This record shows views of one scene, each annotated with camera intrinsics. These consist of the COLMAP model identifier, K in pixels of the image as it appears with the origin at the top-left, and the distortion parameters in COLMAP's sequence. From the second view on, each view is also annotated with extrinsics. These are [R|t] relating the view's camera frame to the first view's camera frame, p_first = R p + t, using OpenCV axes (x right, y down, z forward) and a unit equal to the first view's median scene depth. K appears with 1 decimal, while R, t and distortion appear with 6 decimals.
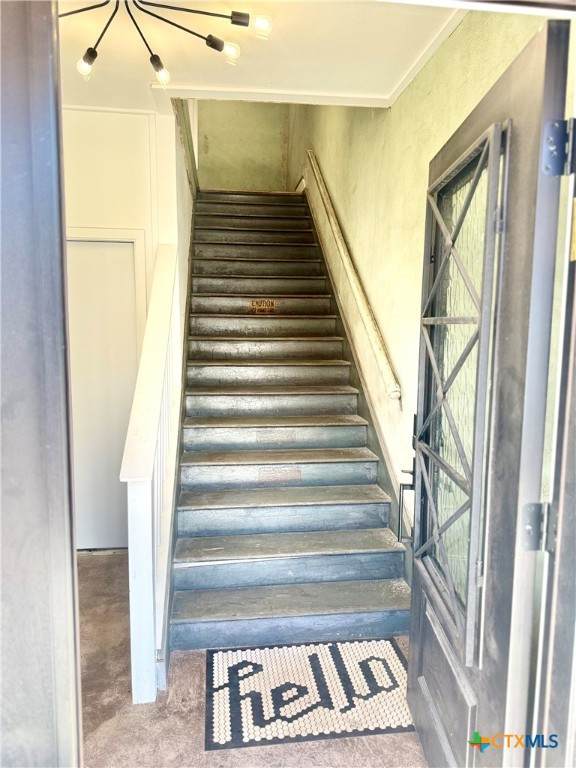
lens RADIAL K [[597.1, 0, 292.3], [0, 597.1, 384.4], [0, 0, 1]] dist [0.055679, -0.021585]
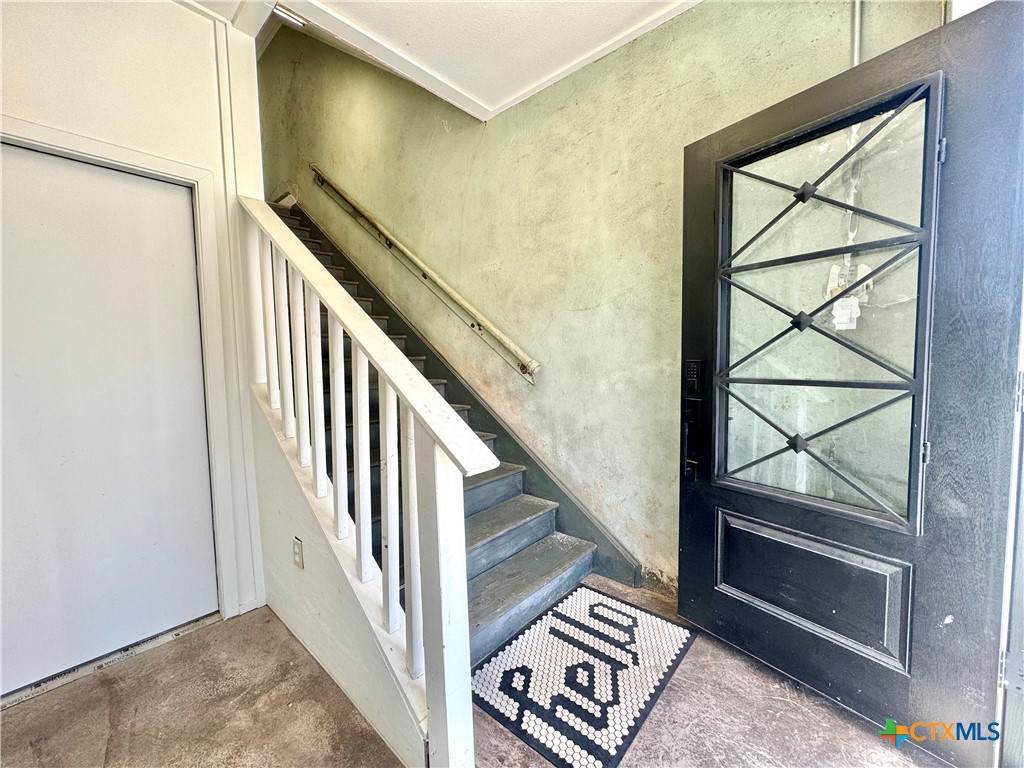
lens RADIAL K [[416.4, 0, 515.3], [0, 416.4, 387.3], [0, 0, 1]] dist [0.013113, 0.000203]
pose [[0.720512, -0.068928, 0.690009, -0.501194], [0.082849, 0.996477, 0.013031, 0.036049], [-0.688476, 0.047777, 0.723684, 0.562936]]
